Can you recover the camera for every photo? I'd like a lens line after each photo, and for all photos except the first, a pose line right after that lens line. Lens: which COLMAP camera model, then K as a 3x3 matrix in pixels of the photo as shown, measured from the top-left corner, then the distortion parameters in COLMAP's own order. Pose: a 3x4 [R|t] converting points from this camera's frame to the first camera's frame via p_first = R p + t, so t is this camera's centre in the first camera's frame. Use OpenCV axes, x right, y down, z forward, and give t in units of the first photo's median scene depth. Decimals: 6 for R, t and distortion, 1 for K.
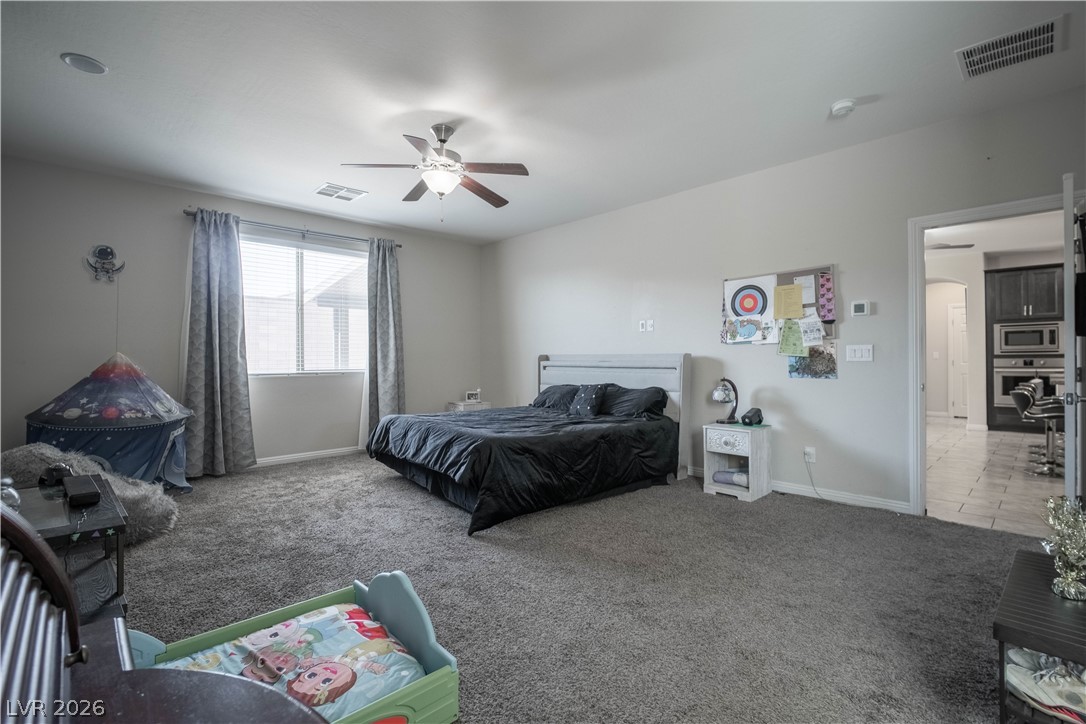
lens RADIAL K [[496.5, 0, 536.6], [0, 496.5, 359.3], [0, 0, 1]] dist [-0.004405, -0.005042]
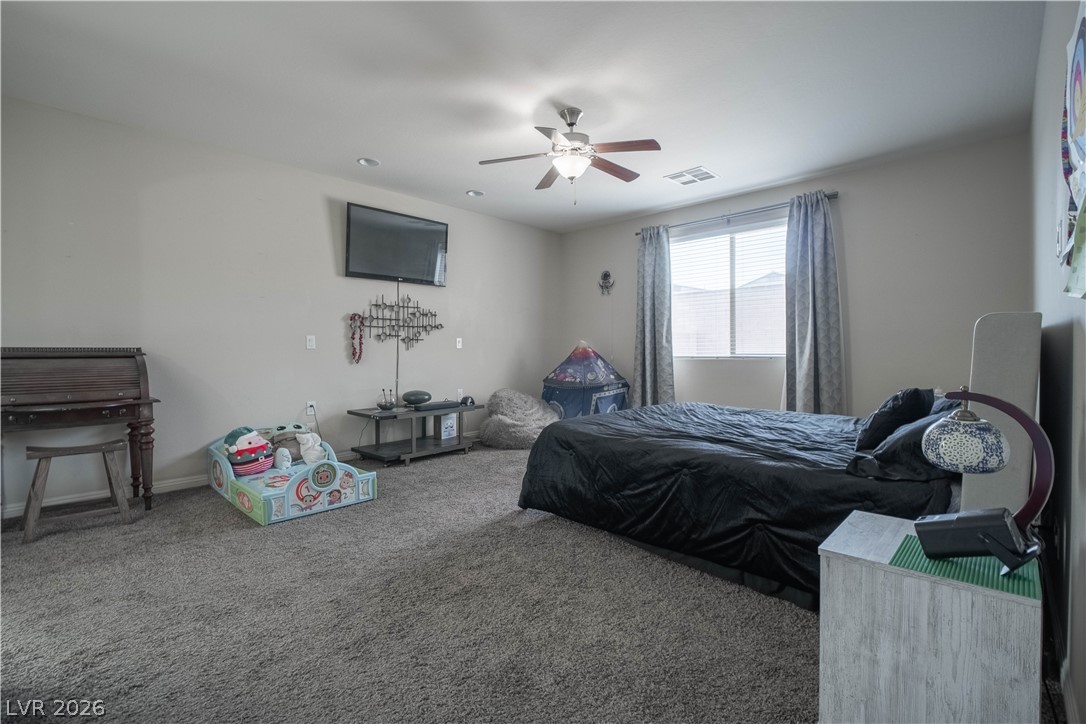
lens RADIAL K [[496.5, 0, 536.6], [0, 496.5, 359.3], [0, 0, 1]] dist [-0.004405, -0.005042]
pose [[0.039967, 0.020862, -0.998983, 0.602560], [0.007935, 0.999744, 0.021195, 0.009418], [0.999169, -0.008774, 0.039792, 0.648027]]
